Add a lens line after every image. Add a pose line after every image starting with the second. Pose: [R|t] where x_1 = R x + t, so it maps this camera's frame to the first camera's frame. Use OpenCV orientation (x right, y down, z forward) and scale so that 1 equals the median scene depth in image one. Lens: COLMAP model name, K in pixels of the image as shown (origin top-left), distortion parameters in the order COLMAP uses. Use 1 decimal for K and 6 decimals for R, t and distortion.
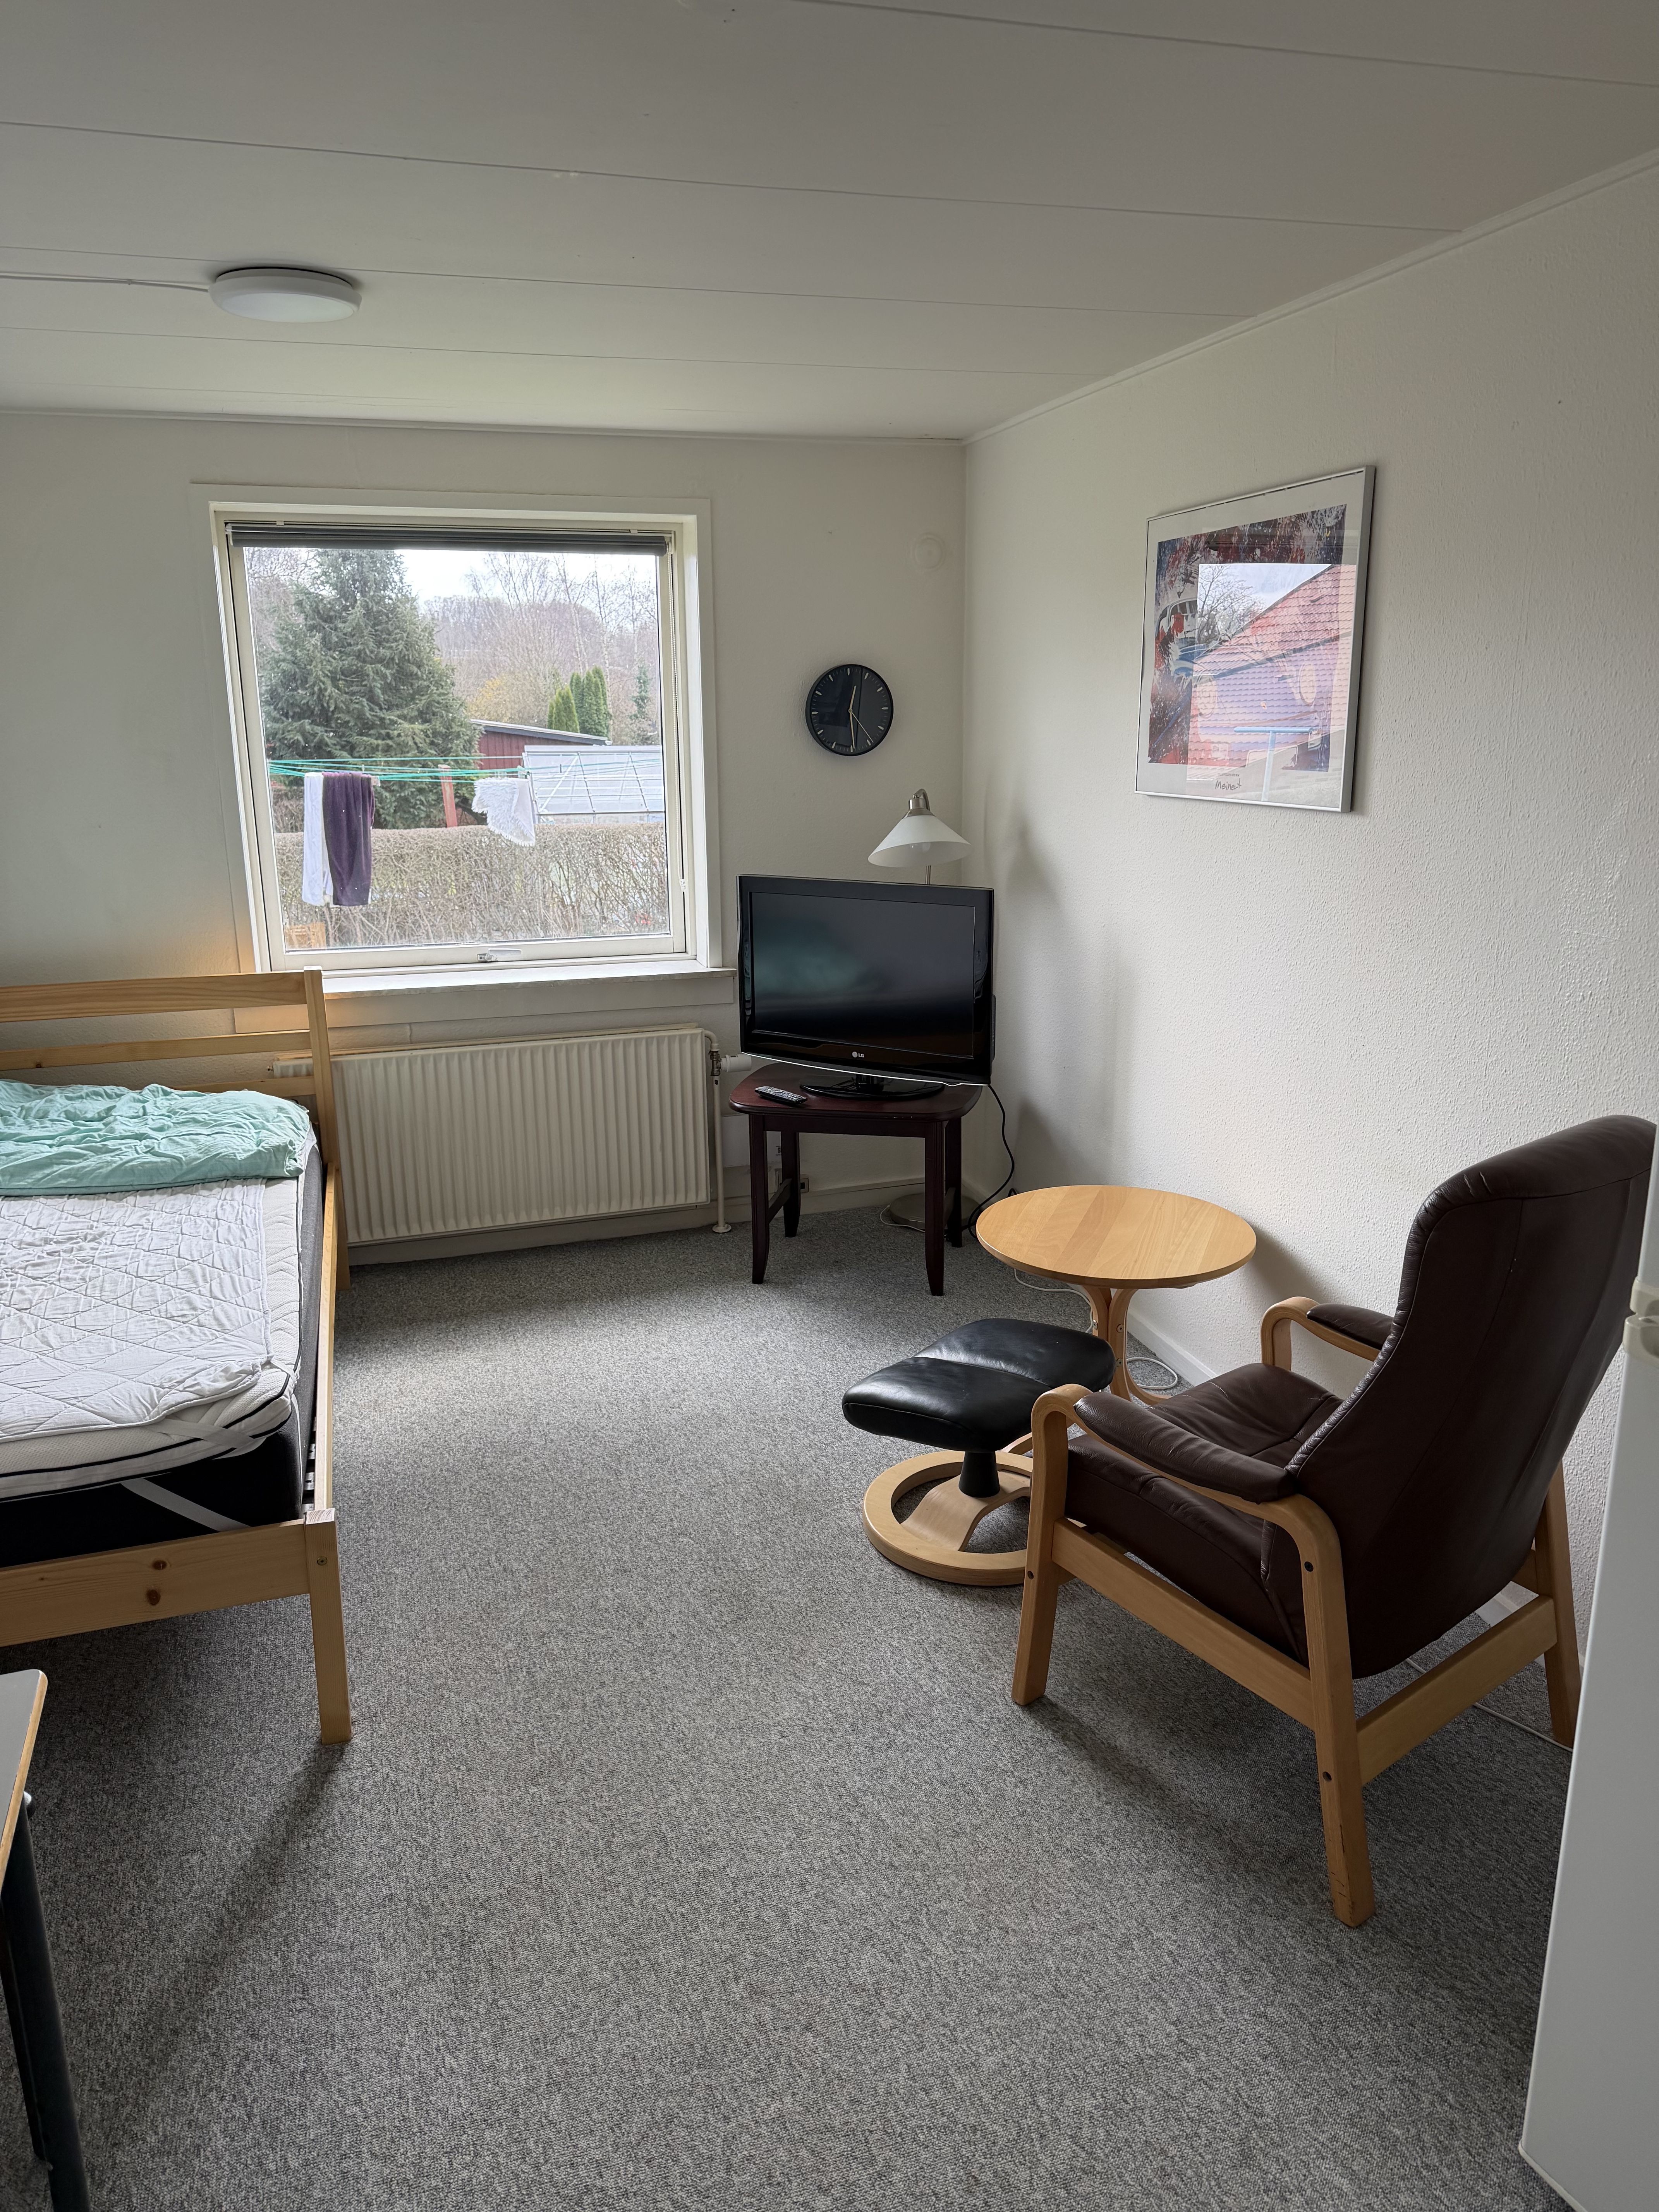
lens RADIAL K [[1557.4, 0, 827.0], [0, 1557.4, 1074.9], [0, 0, 1]] dist [0.171961, -0.324519]
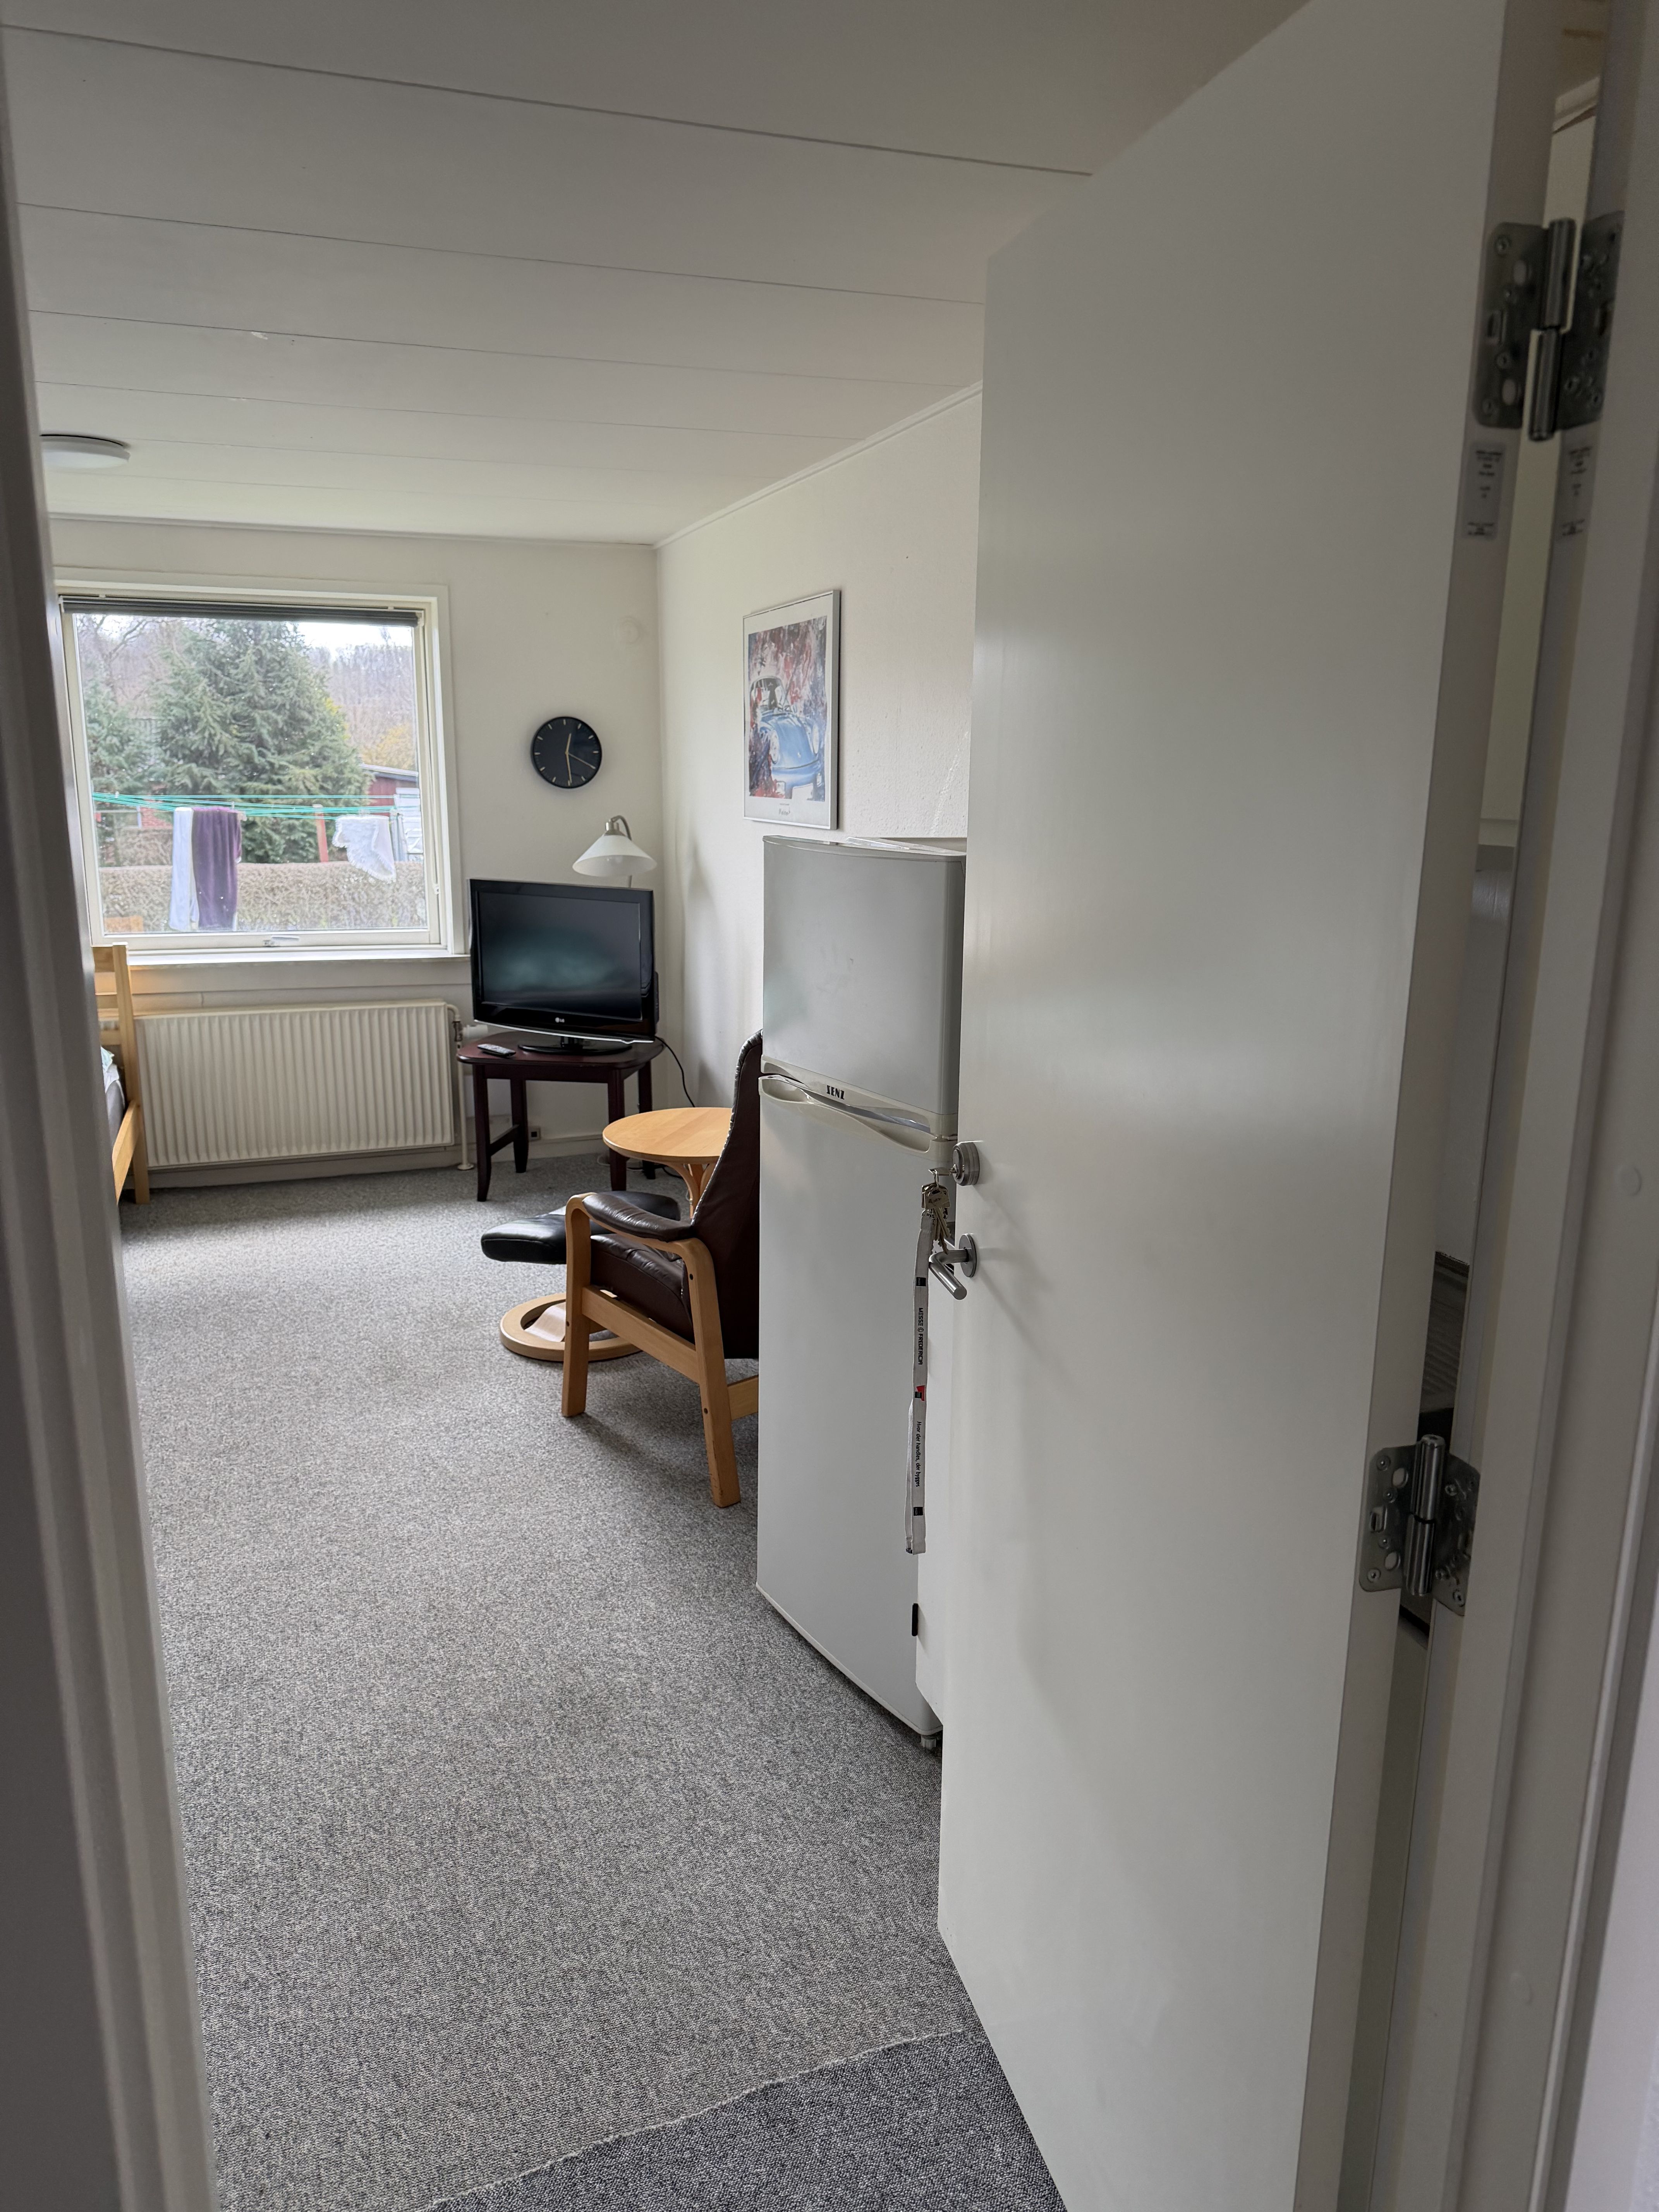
lens RADIAL K [[1582.2, 0, 829.5], [0, 1582.2, 1106.0], [0, 0, 1]] dist [0.179760, -0.350434]
pose [[0.998788, 0.011183, 0.047928, 0.170539], [-0.010212, 0.999738, -0.020465, 0.078044], [-0.048144, 0.019951, 0.998641, -0.296775]]
